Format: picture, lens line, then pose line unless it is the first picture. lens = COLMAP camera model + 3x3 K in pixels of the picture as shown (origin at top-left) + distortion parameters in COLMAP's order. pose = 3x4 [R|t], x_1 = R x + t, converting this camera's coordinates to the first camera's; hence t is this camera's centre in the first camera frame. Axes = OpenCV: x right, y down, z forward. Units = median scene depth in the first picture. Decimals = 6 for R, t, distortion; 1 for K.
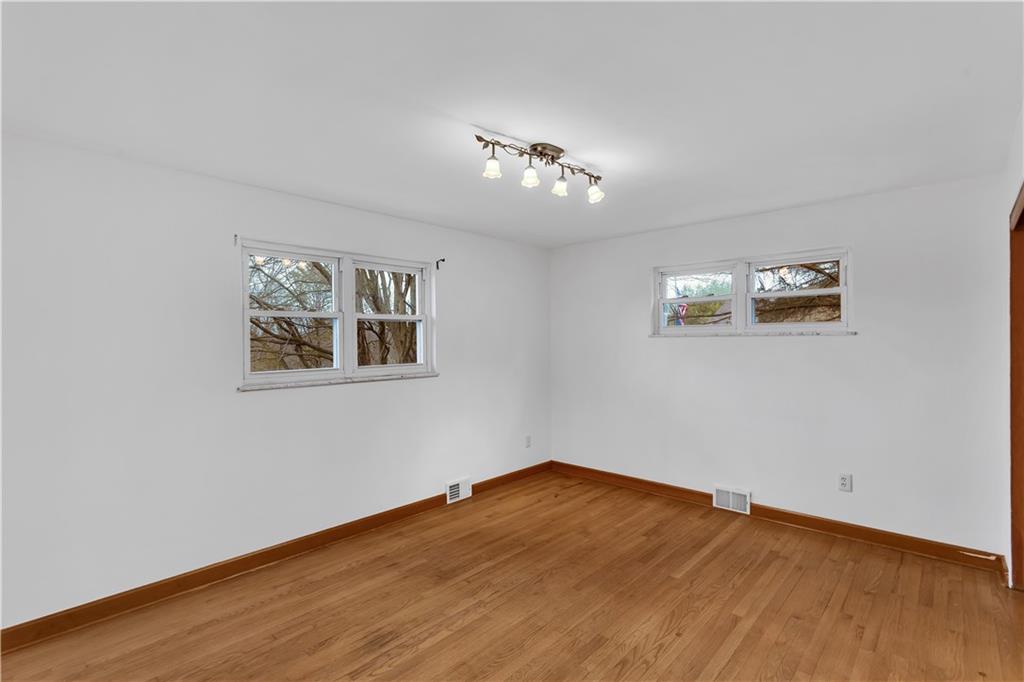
lens RADIAL K [[478.3, 0, 504.9], [0, 478.3, 340.1], [0, 0, 1]] dist [-0.000169, -0.001012]
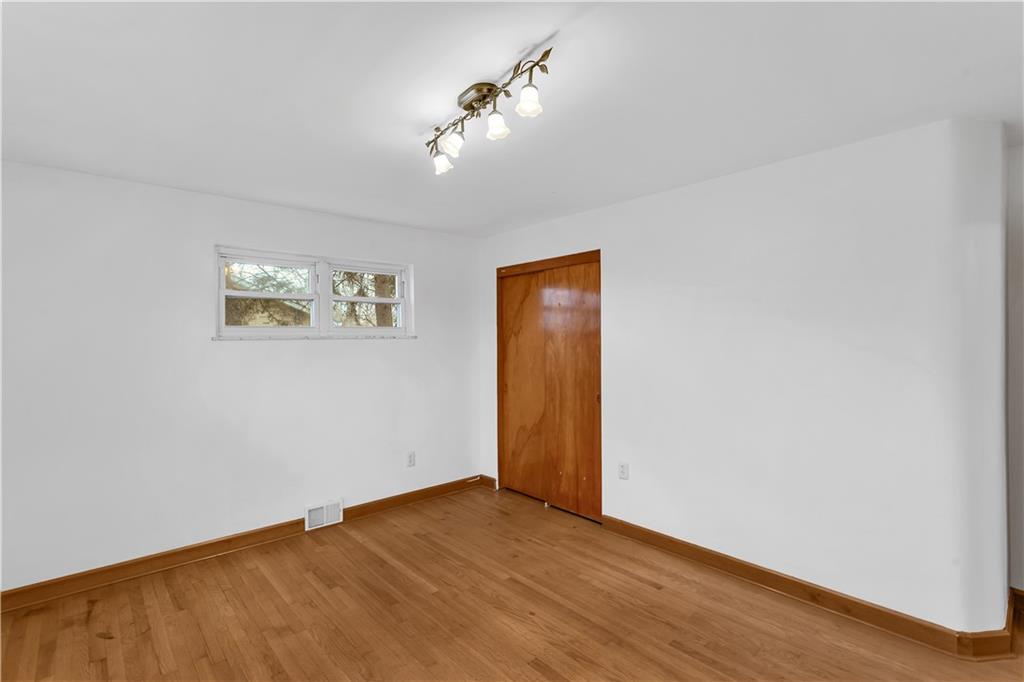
lens RADIAL K [[478.3, 0, 505.2], [0, 478.3, 339.8], [0, 0, 1]] dist [-0.000169, -0.001012]
pose [[0.094716, 0.004146, 0.995496, -0.472878], [0.007999, 0.999956, -0.004925, 0.000687], [-0.995472, 0.008430, 0.094679, 0.624040]]
